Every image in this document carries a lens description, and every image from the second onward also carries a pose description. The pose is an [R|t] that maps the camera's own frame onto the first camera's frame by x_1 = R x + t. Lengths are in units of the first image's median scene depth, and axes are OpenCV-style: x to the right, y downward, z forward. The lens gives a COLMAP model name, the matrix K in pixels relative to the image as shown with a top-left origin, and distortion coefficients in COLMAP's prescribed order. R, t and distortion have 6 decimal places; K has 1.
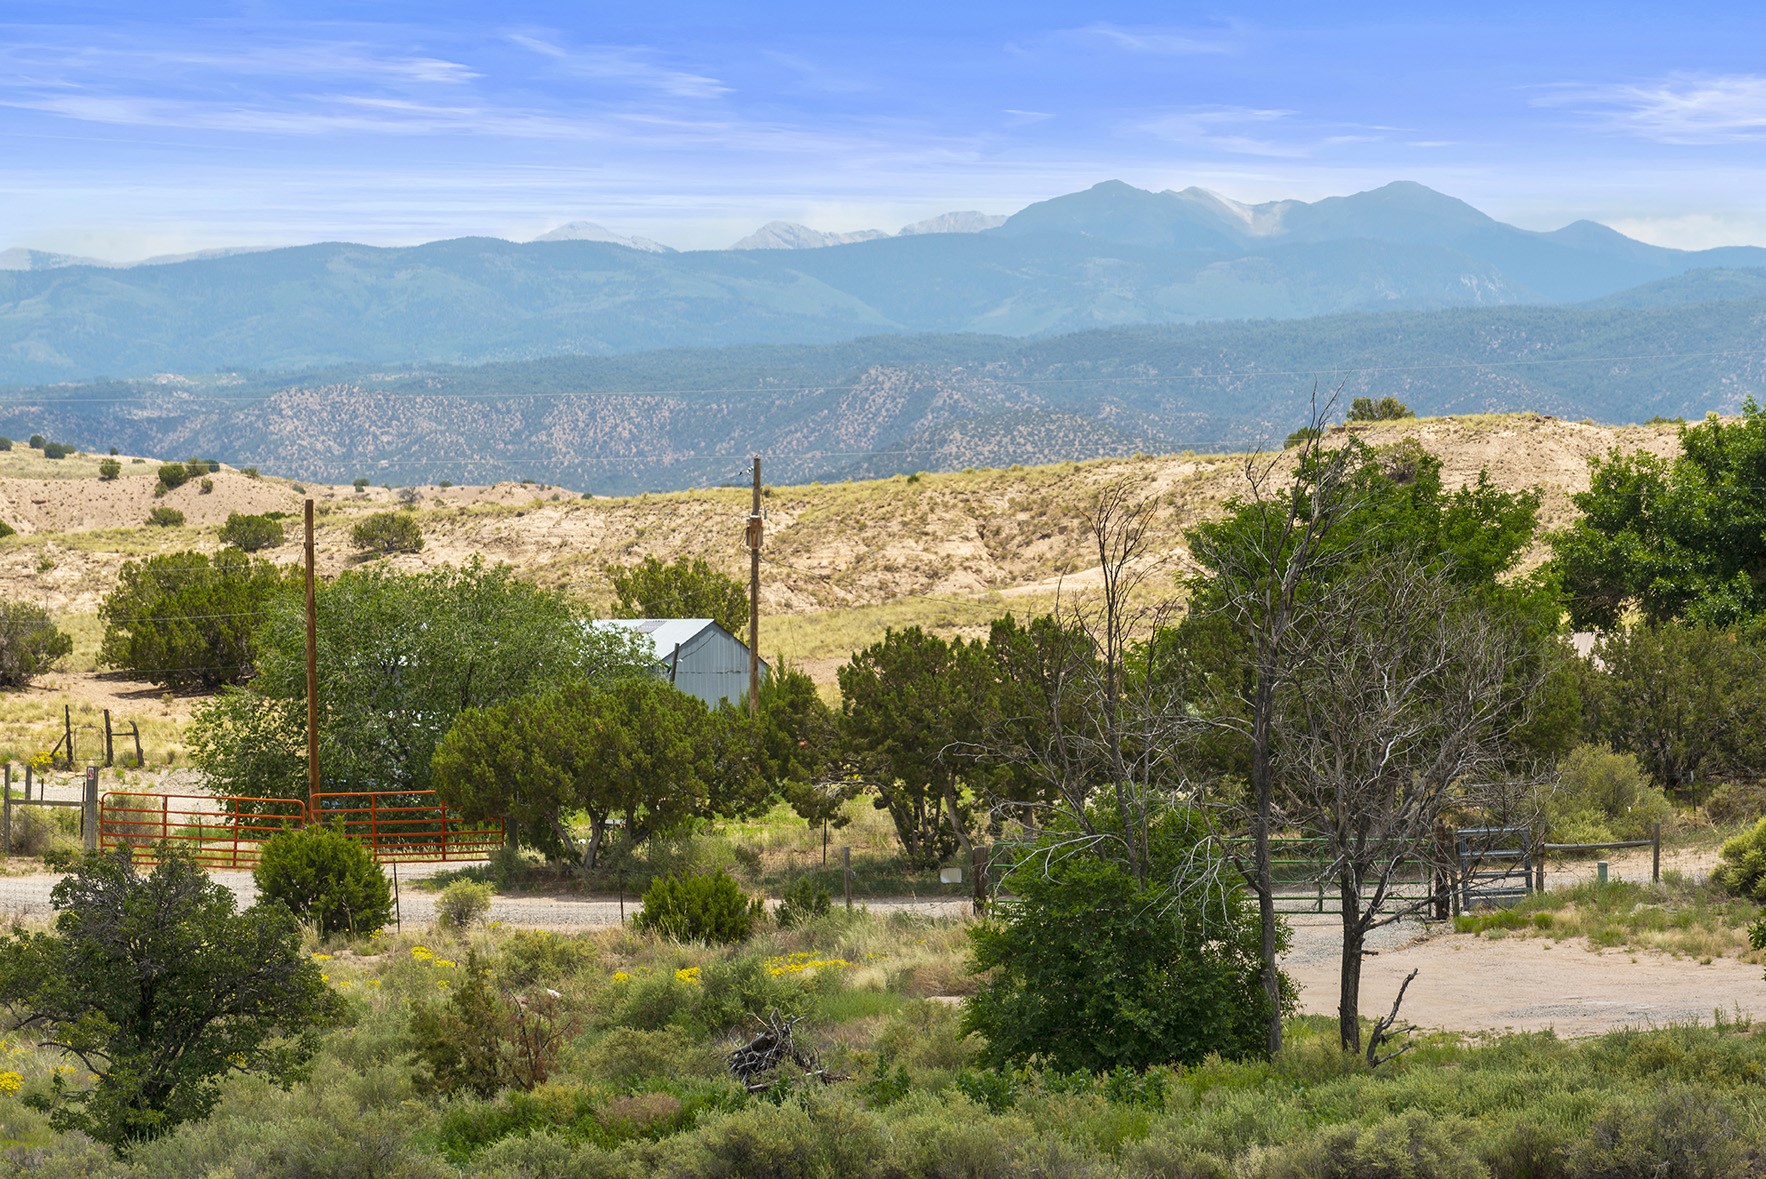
lens RADIAL K [[8776.6, 0, 883.0], [0, 8776.6, 589.5], [0, 0, 1]] dist [0.115914, 7.107805]
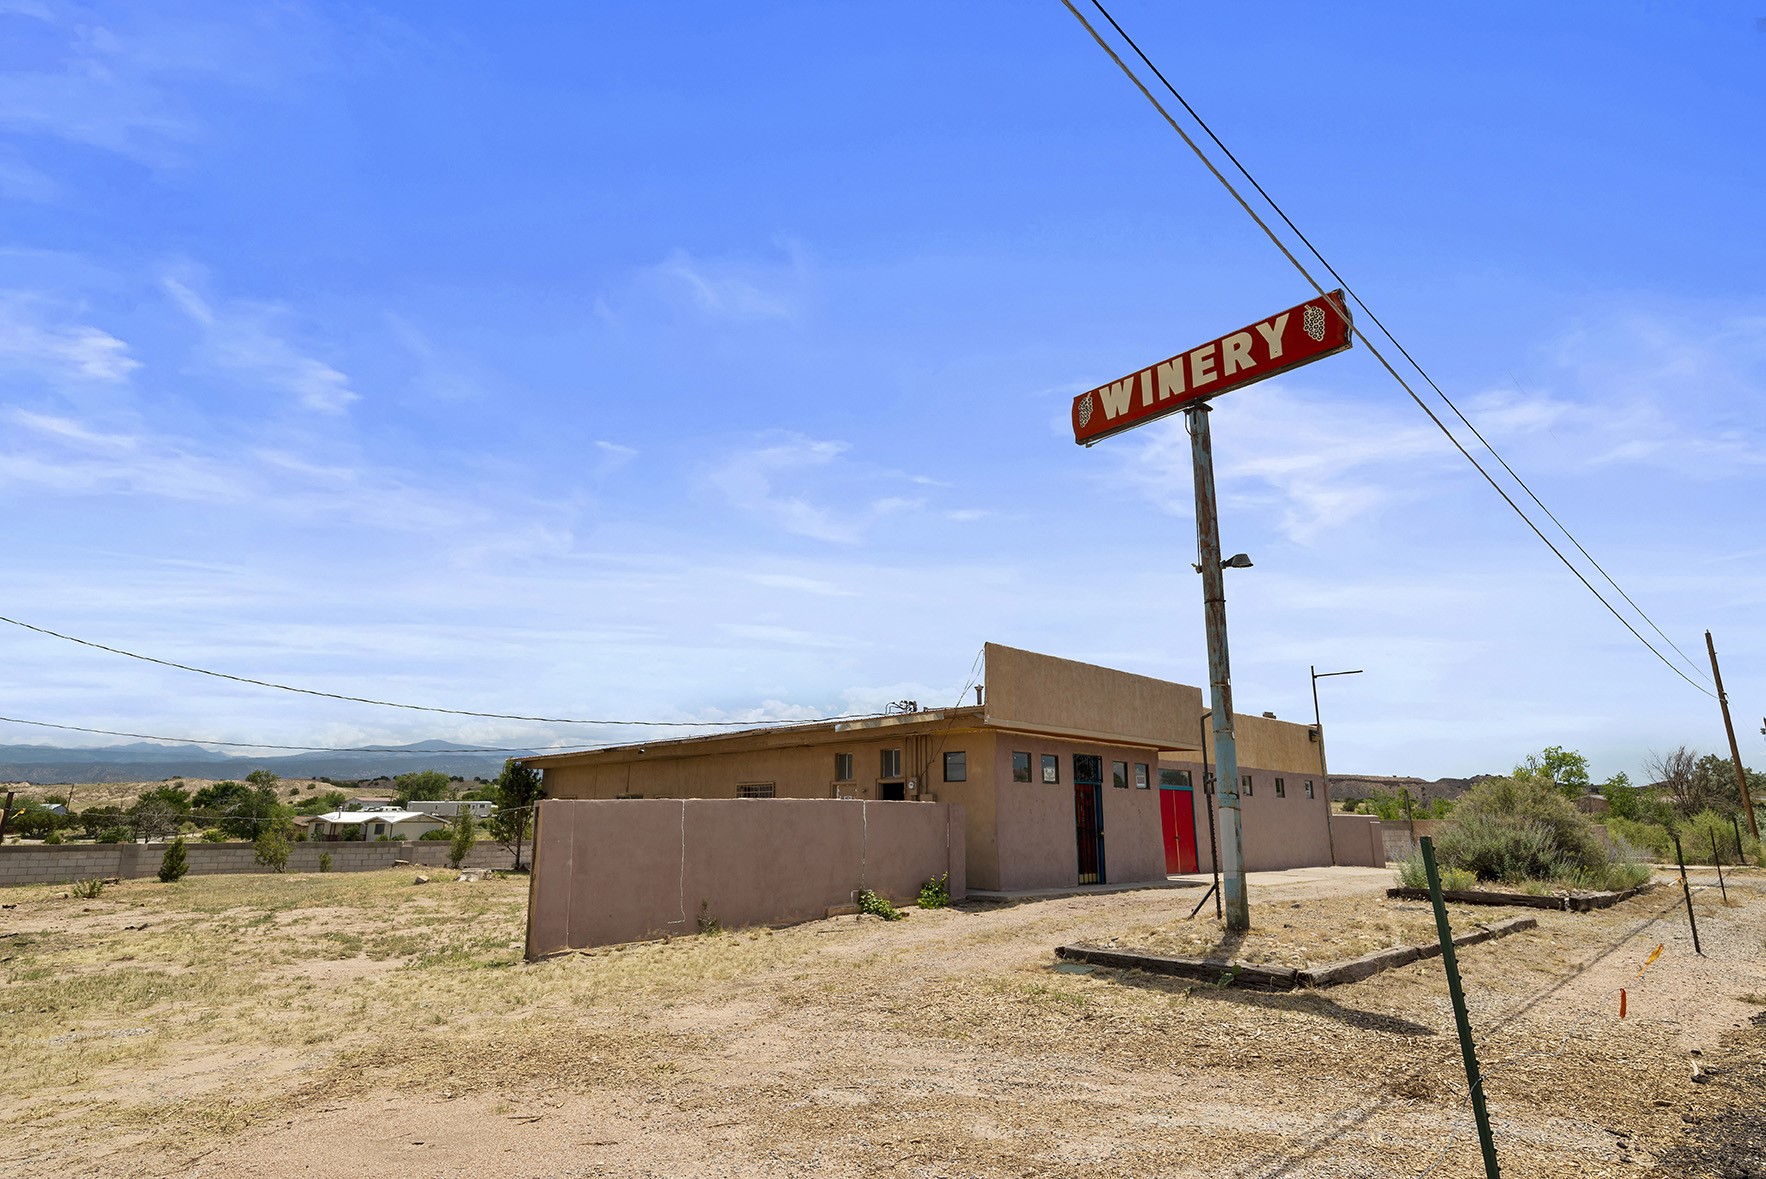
lens RADIAL K [[917.8, 0, 883.0], [0, 917.8, 589.5], [0, 0, 1]] dist [0.001037, -0.000502]
pose [[0.764719, 0.166375, 0.622515, -0.000710], [-0.018668, 0.971406, -0.236689, -0.003853], [-0.644094, 0.169379, 0.745958, -0.193983]]
